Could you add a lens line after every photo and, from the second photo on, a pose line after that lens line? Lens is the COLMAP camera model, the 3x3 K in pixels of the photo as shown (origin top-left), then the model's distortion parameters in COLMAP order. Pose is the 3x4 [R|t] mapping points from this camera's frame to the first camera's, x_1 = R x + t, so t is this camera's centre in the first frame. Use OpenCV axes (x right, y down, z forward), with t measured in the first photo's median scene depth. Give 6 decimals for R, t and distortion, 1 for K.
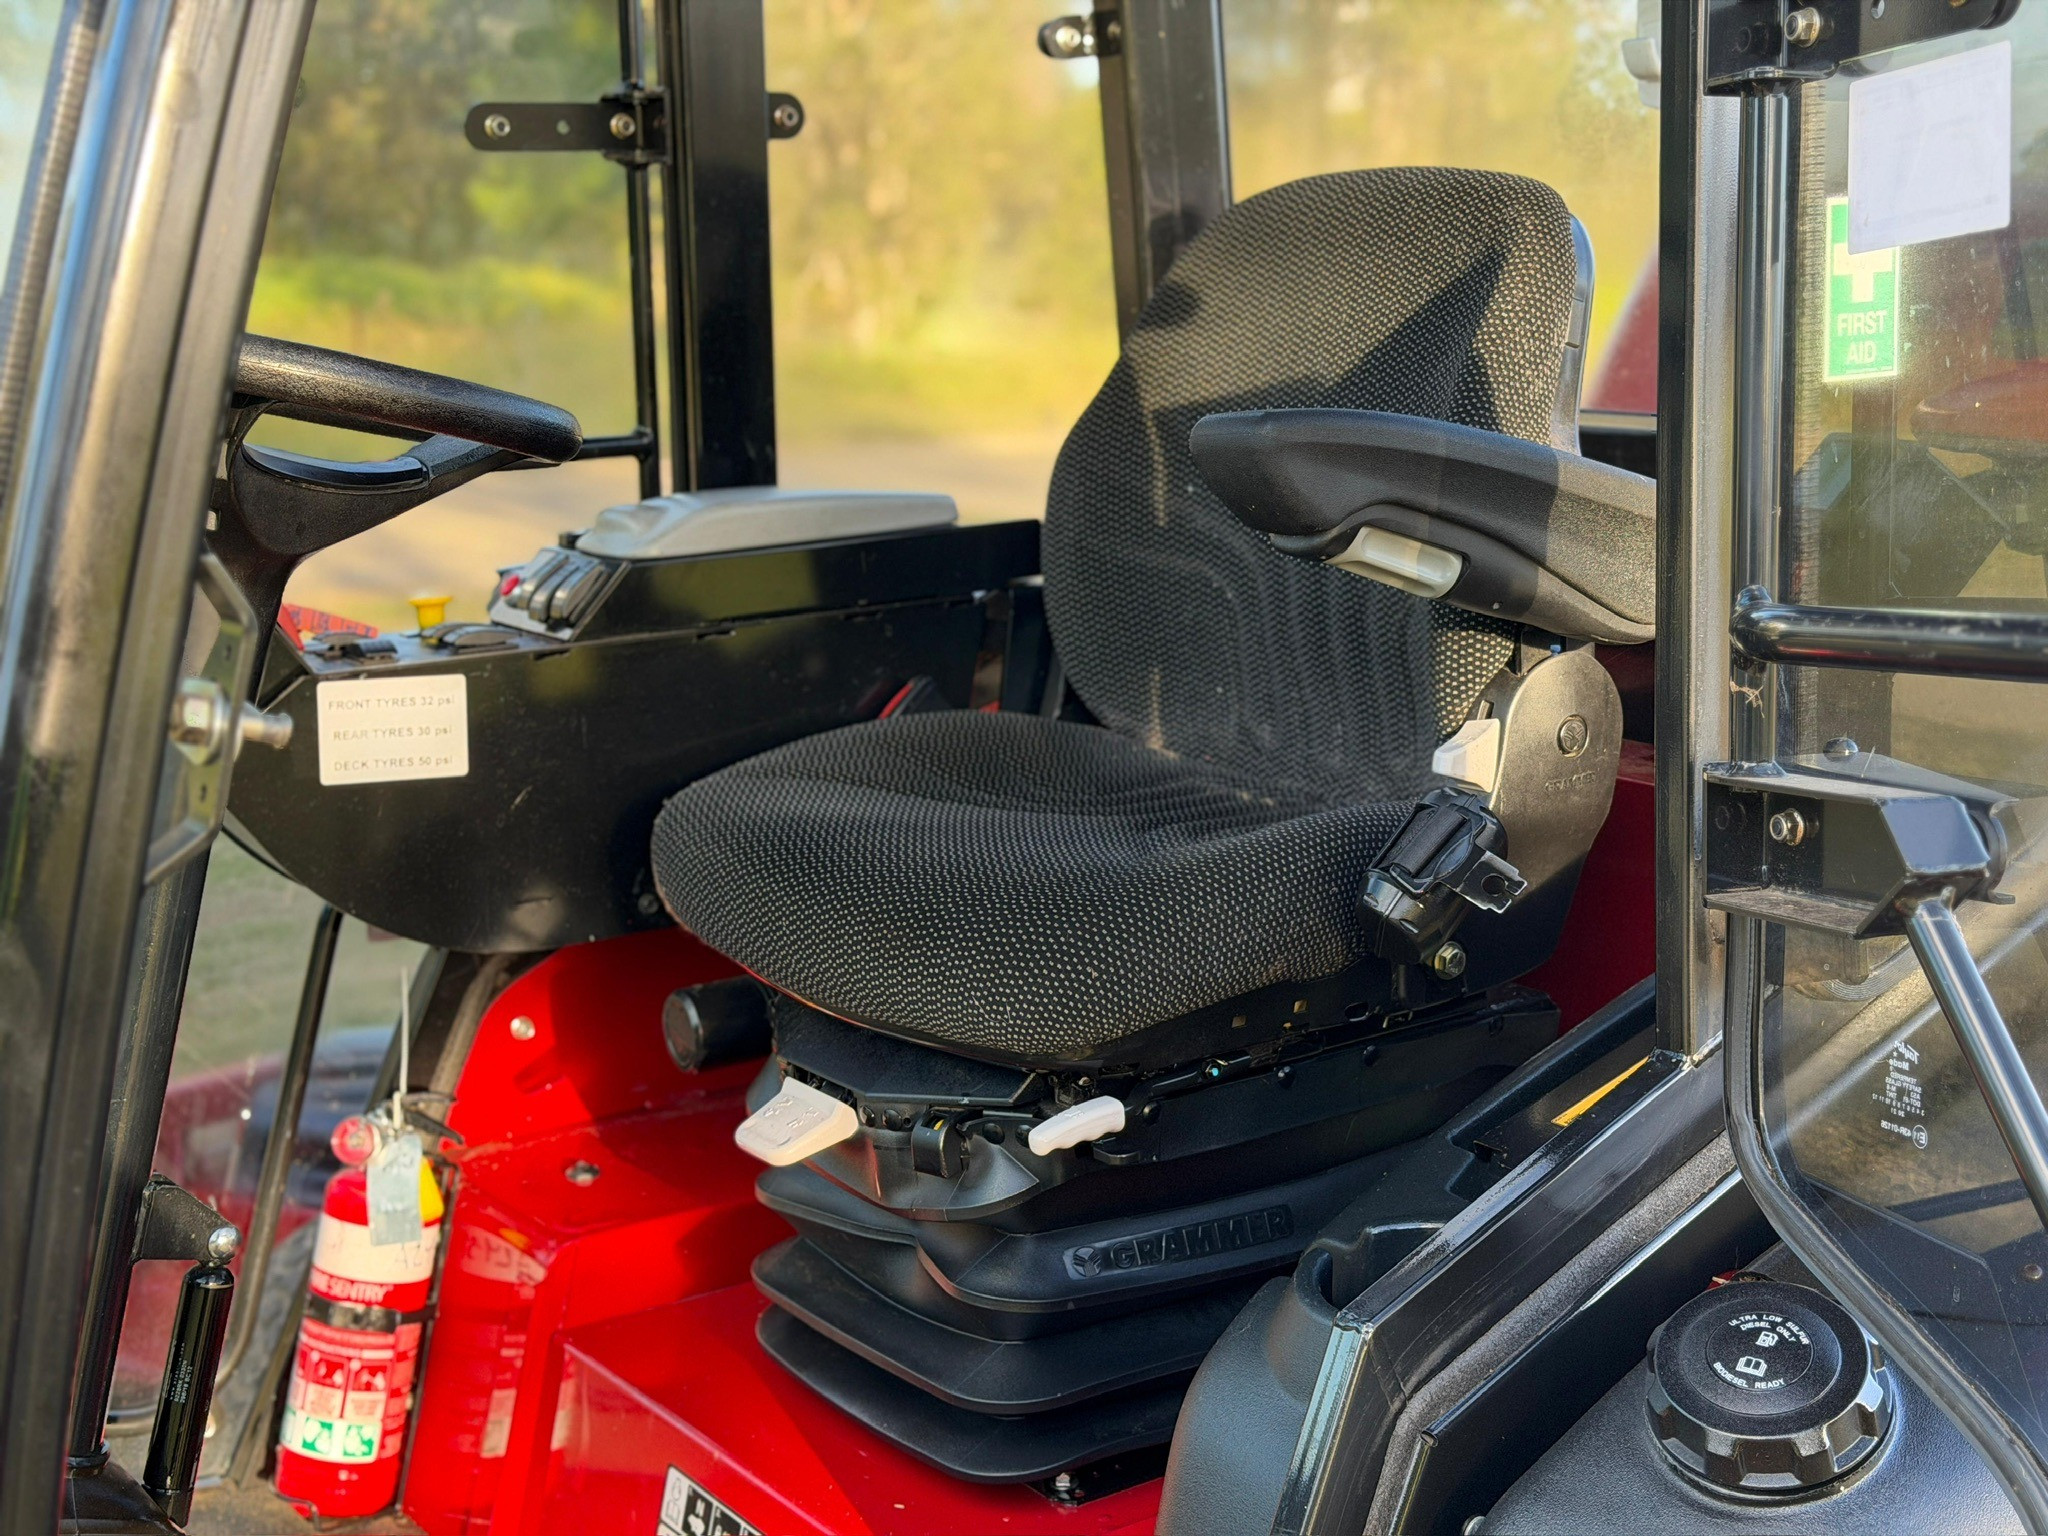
lens RADIAL K [[2860.2, 0, 1024.0], [0, 2860.2, 768.0], [0, 0, 1]] dist [0.203309, -0.434508]
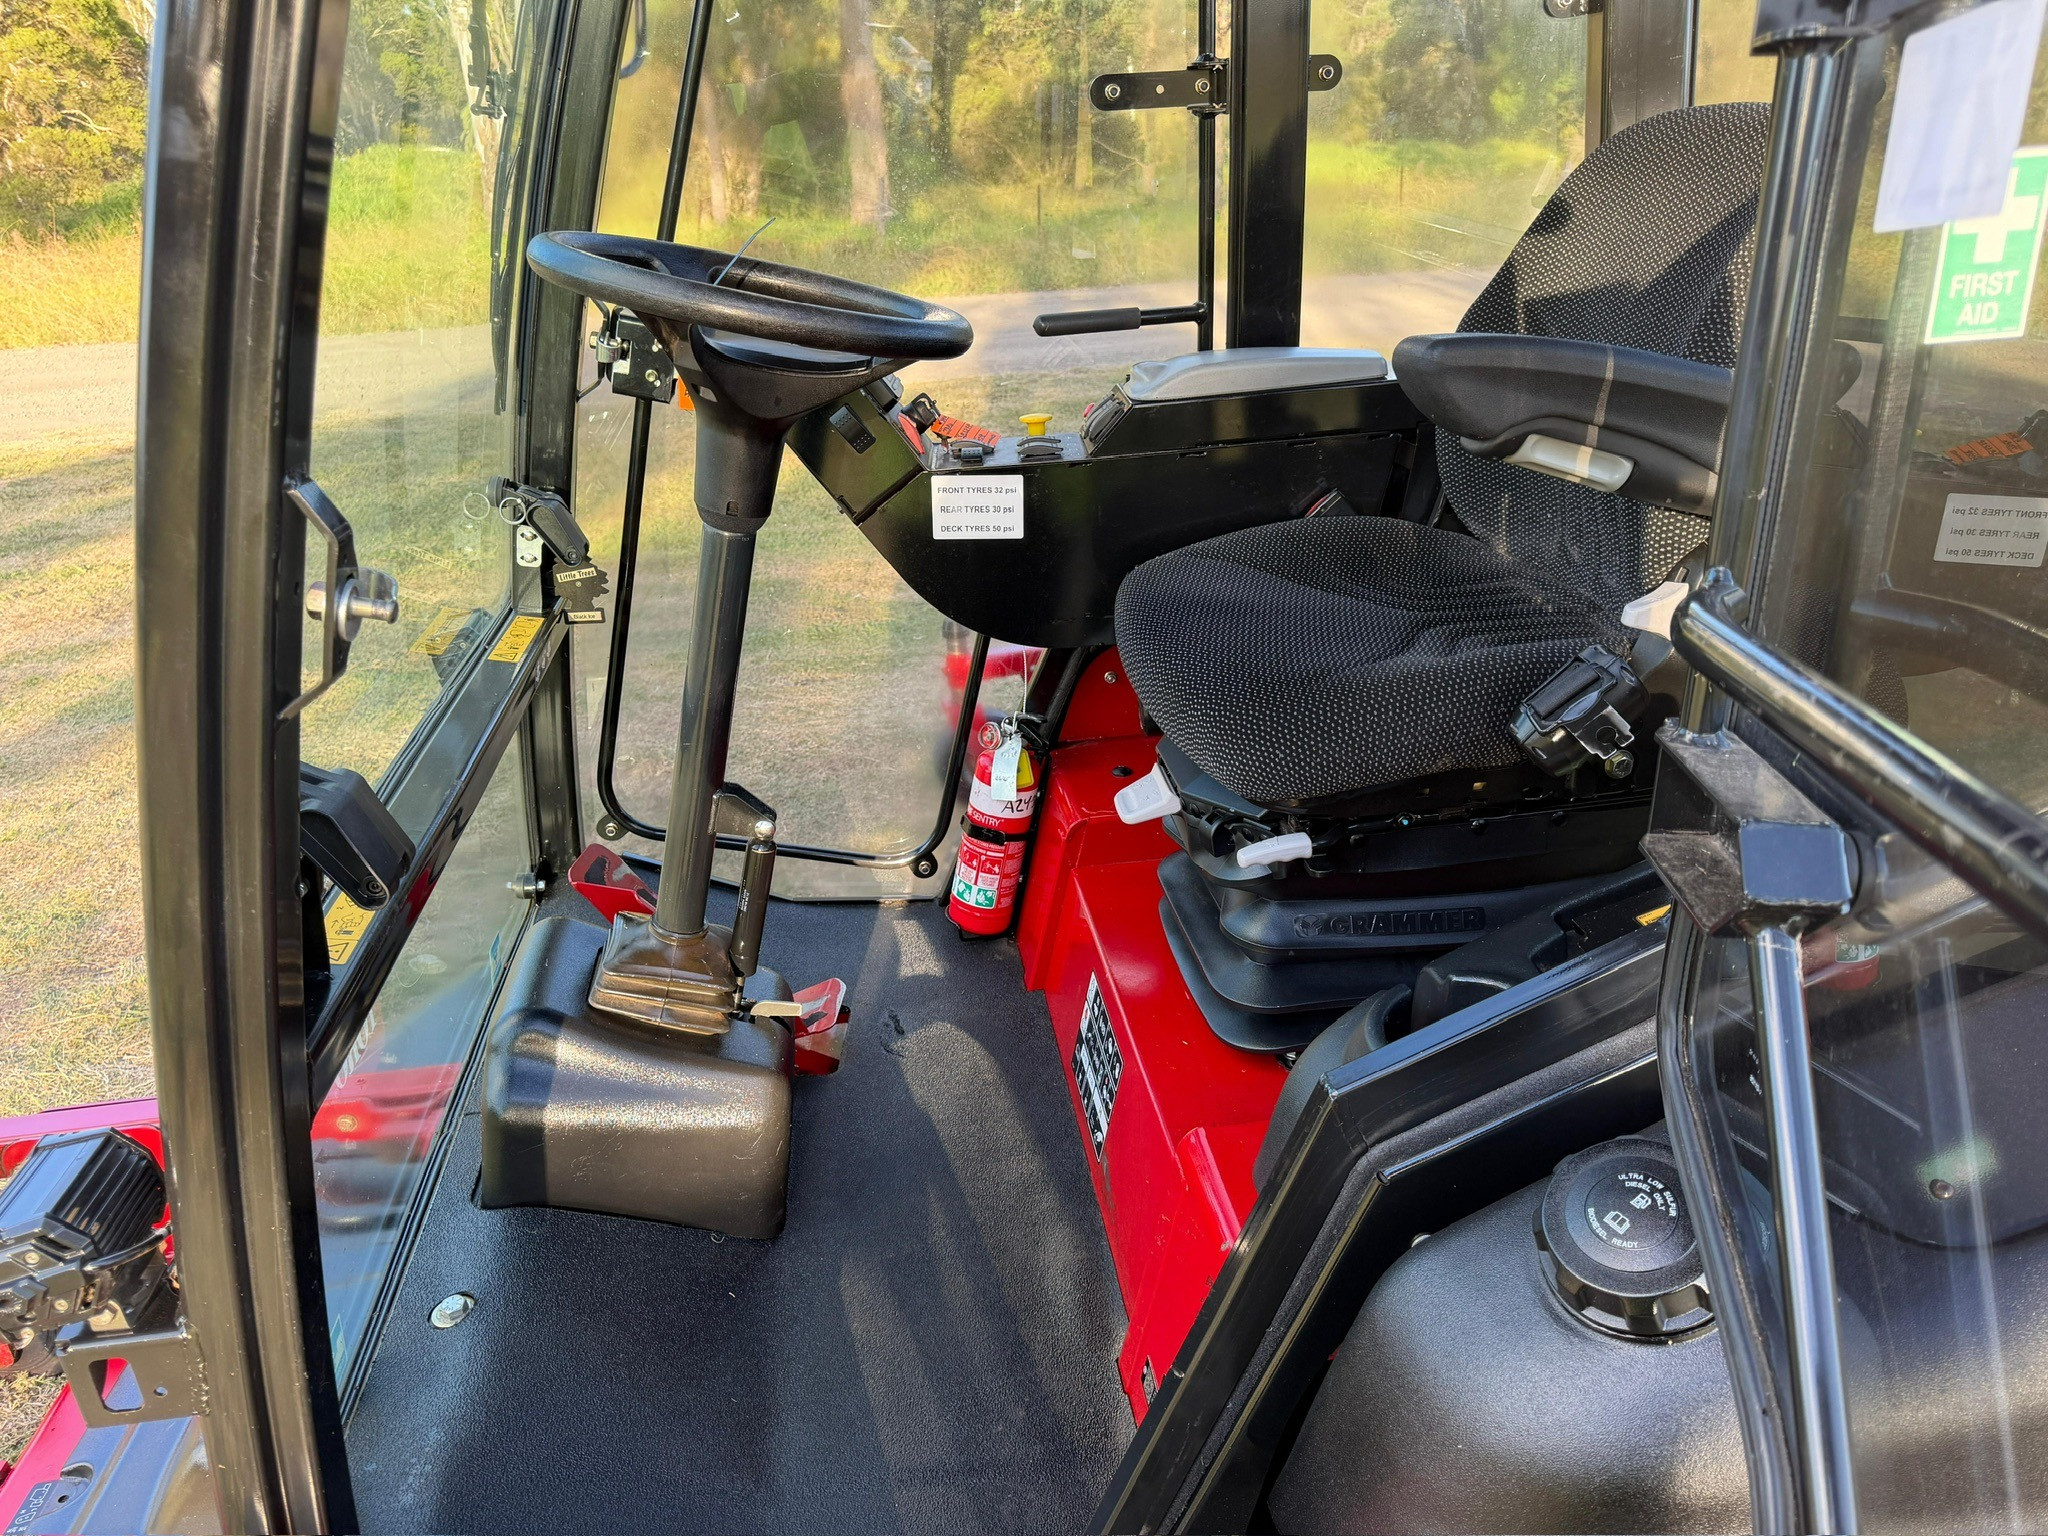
lens RADIAL K [[1442.8, 0, 1024.2], [0, 1442.8, 766.2], [0, 0, 1]] dist [0.065109, -0.079117]
pose [[0.885598, 0.164203, -0.434457, 0.208764], [-0.059934, 0.968001, 0.243686, -0.081830], [0.460569, -0.189769, 0.867101, 0.323891]]
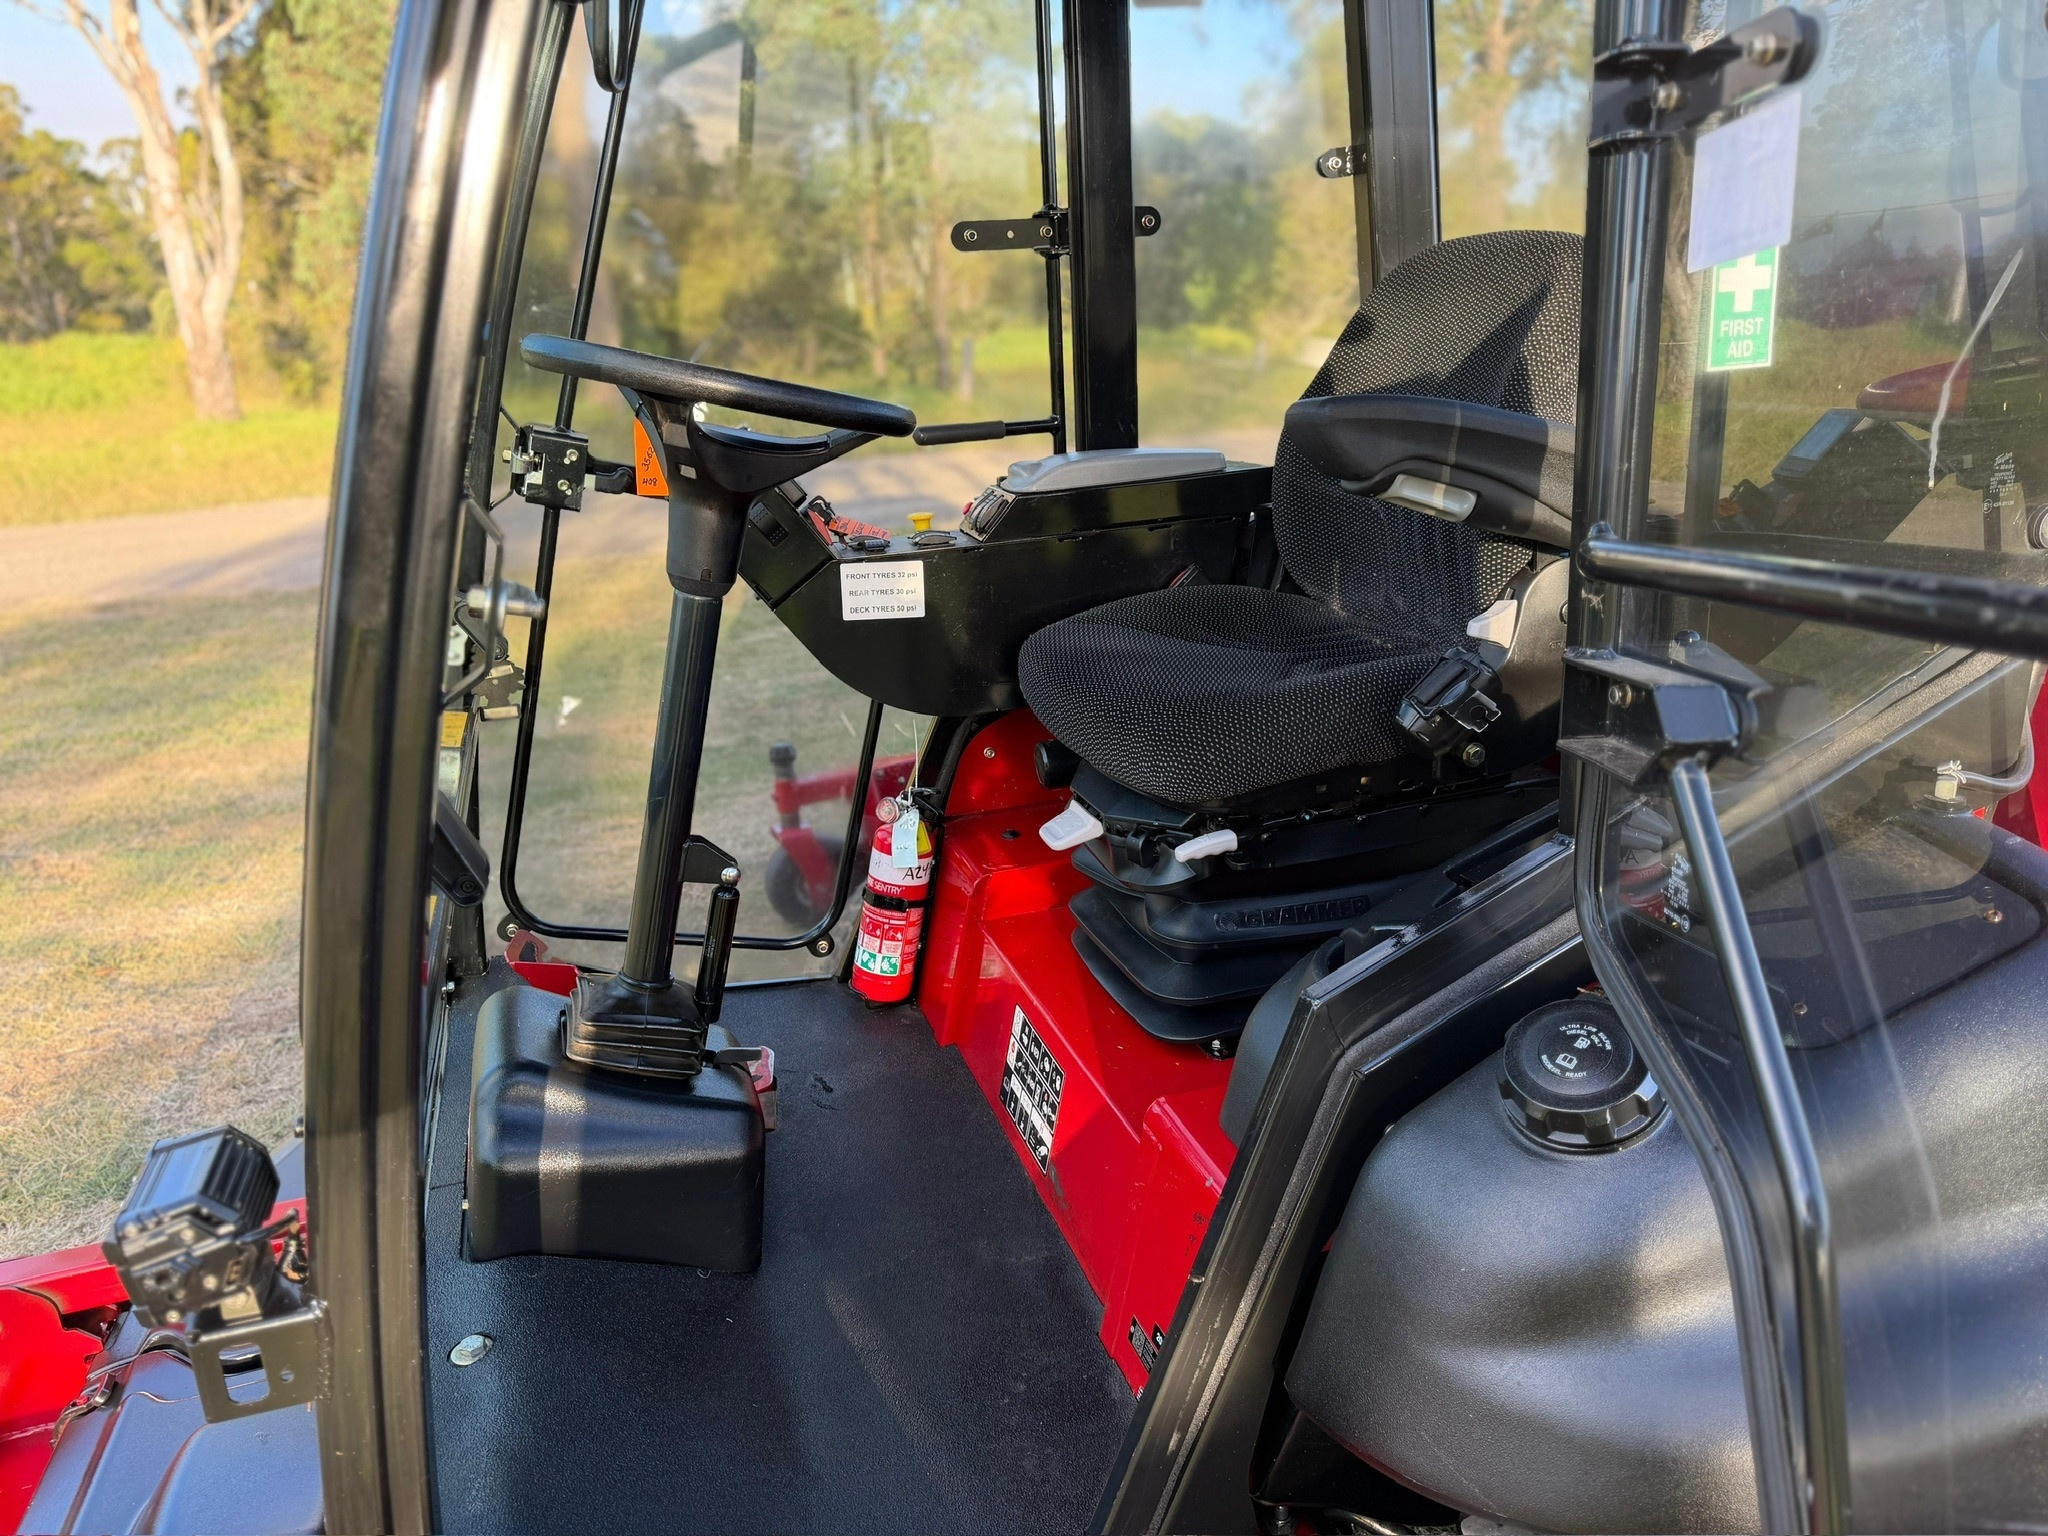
lens RADIAL K [[1442.8, 0, 1024.2], [0, 1442.8, 766.2], [0, 0, 1]] dist [0.065109, -0.079117]
pose [[0.954564, 0.060078, -0.291886, 0.154198], [-0.023921, 0.991754, 0.125902, -0.021893], [0.297044, -0.113199, 0.948130, 0.188418]]
